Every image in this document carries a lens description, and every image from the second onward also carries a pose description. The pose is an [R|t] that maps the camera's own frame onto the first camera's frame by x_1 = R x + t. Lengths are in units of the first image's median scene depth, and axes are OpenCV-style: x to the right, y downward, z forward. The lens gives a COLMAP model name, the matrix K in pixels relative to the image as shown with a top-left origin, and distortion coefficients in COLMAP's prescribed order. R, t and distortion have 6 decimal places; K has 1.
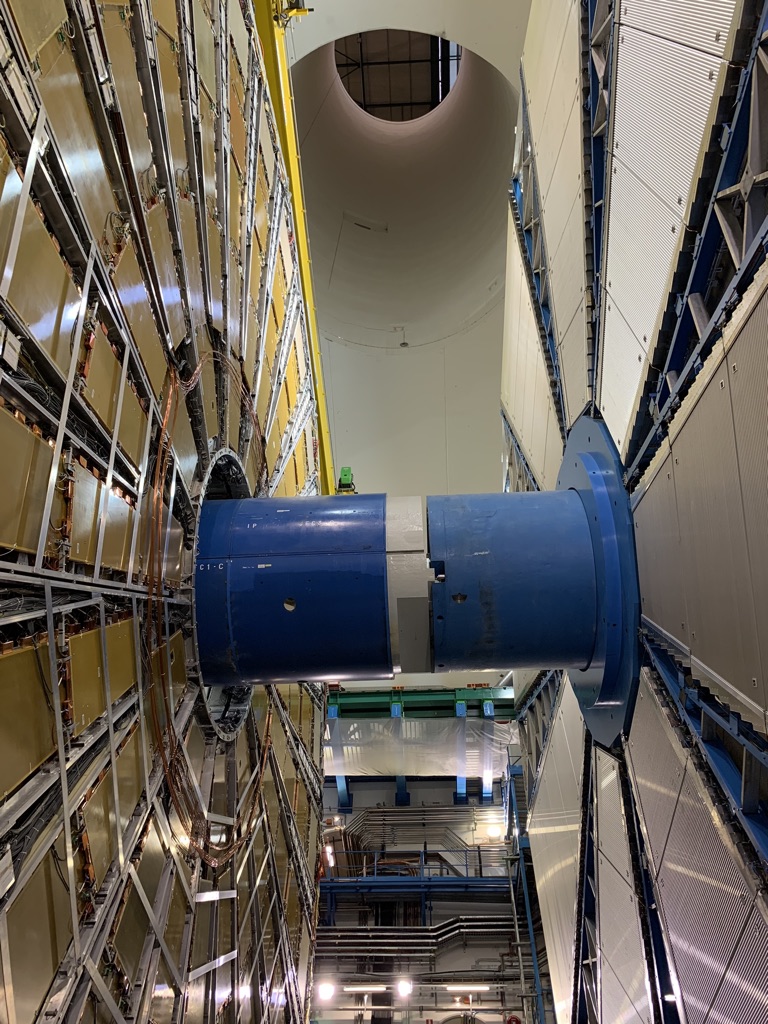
lens RADIAL K [[769.2, 0, 383.9], [0, 769.2, 509.7], [0, 0, 1]] dist [0.001249, -0.008472]
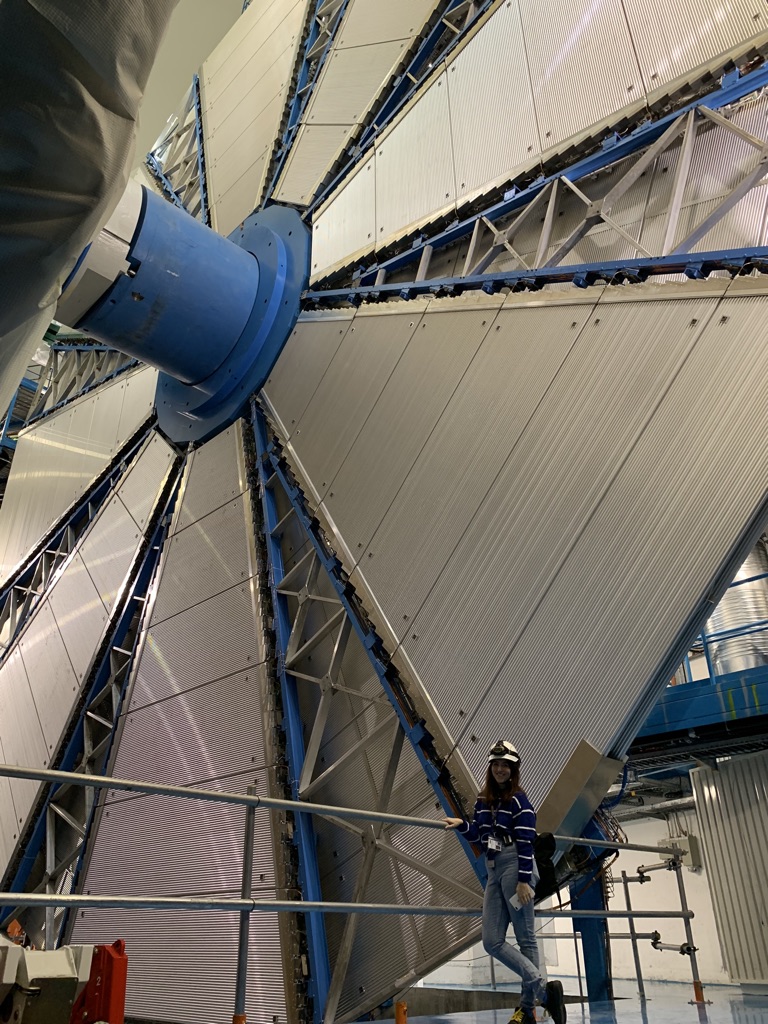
lens RADIAL K [[769.2, 0, 383.7], [0, 769.2, 512.9], [0, 0, 1]] dist [0.001249, -0.008472]
pose [[0.673772, 0.314443, 0.668698, -0.369445], [-0.585859, 0.778818, 0.224080, -0.125554], [-0.450333, -0.542742, 0.708965, -0.212874]]
